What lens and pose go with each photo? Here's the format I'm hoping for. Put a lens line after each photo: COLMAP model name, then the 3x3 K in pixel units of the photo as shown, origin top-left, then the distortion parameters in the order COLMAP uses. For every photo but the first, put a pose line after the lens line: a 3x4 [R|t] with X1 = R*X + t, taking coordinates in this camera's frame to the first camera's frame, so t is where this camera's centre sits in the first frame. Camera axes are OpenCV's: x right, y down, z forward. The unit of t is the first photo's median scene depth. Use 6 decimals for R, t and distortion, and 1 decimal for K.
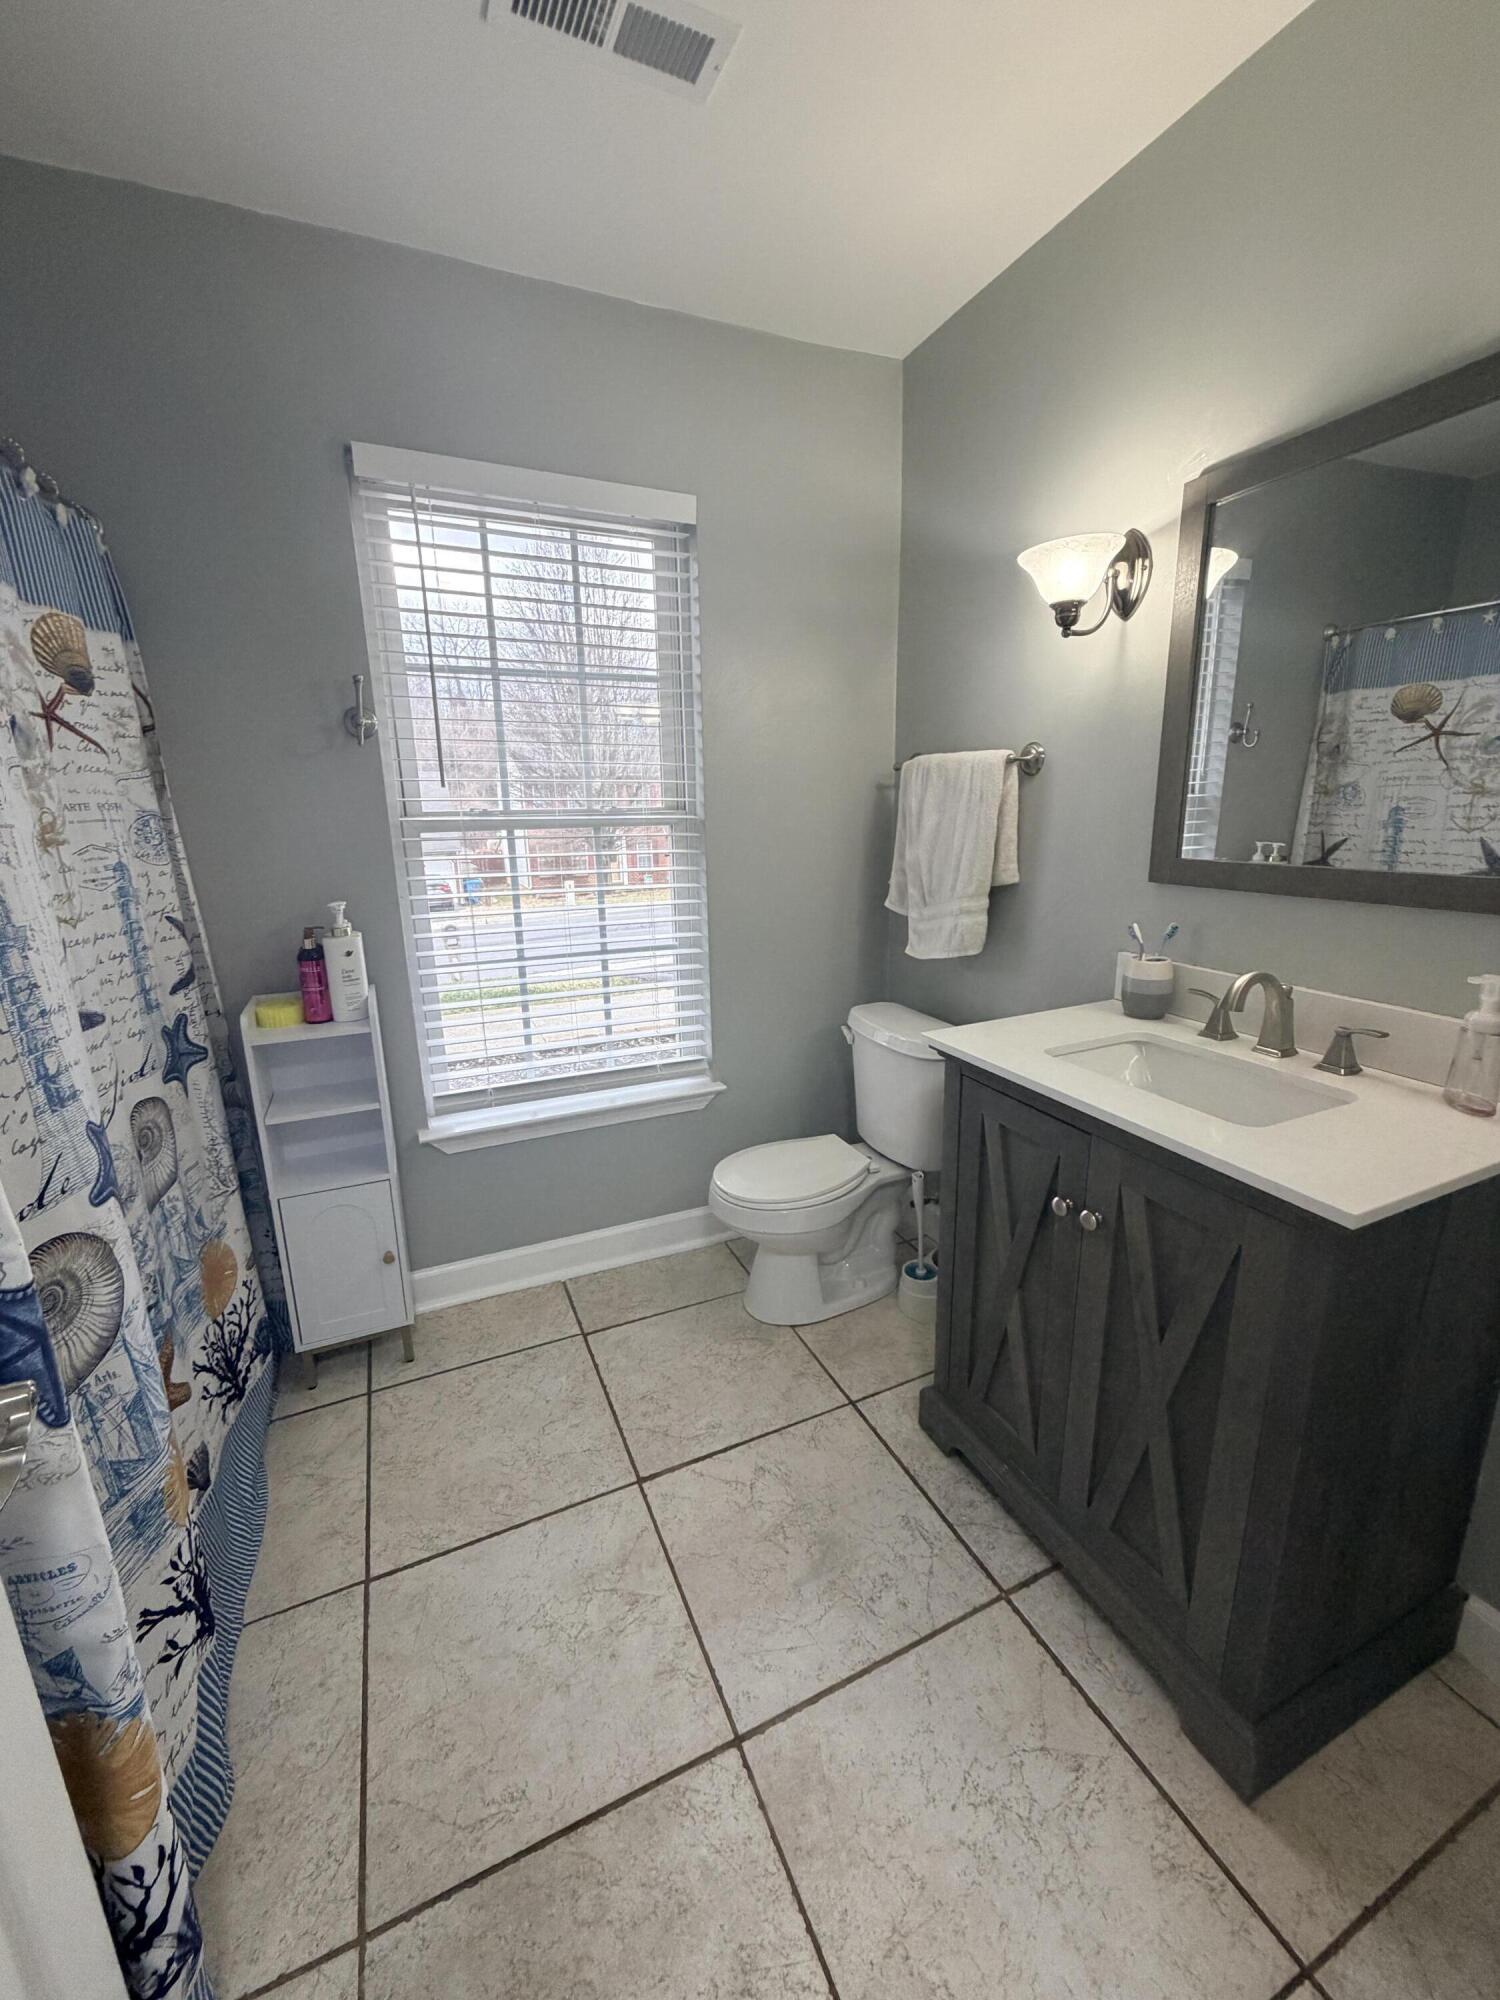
lens RADIAL K [[792.2, 0, 761.6], [0, 792.2, 1002.2], [0, 0, 1]] dist [-0.001835, 0.000540]
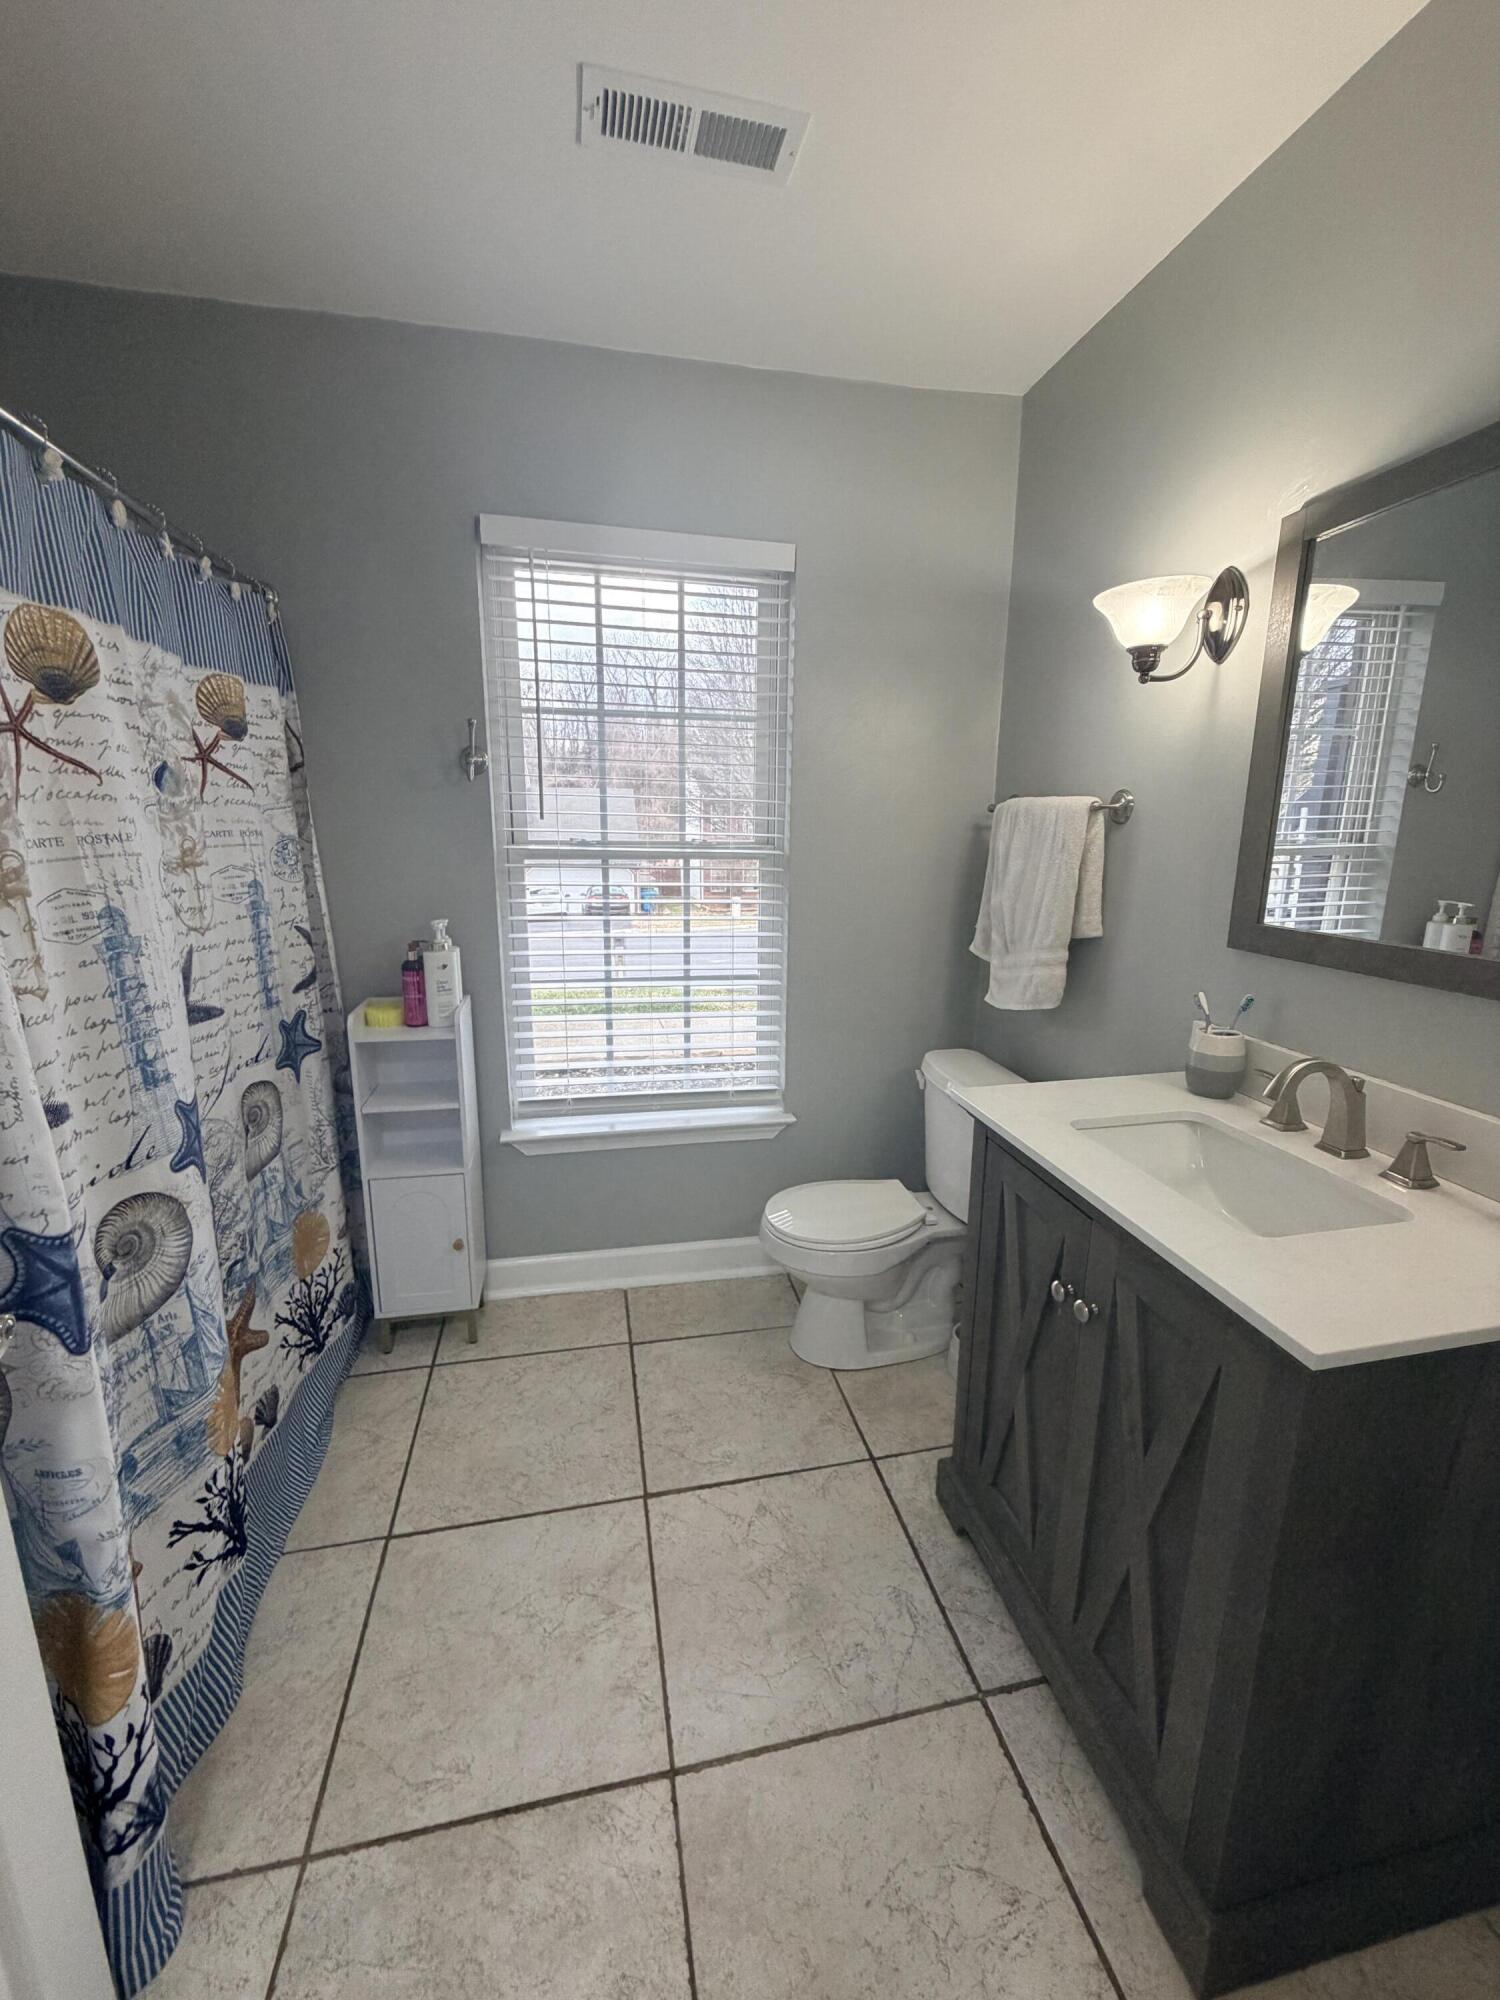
lens RADIAL K [[792.2, 0, 752.9], [0, 792.2, 1004.8], [0, 0, 1]] dist [-0.001835, 0.000540]
pose [[0.976274, 0.075206, -0.203058, 0.155336], [-0.080045, 0.996667, -0.015712, -0.029700], [0.201200, 0.031593, 0.979041, -0.000883]]
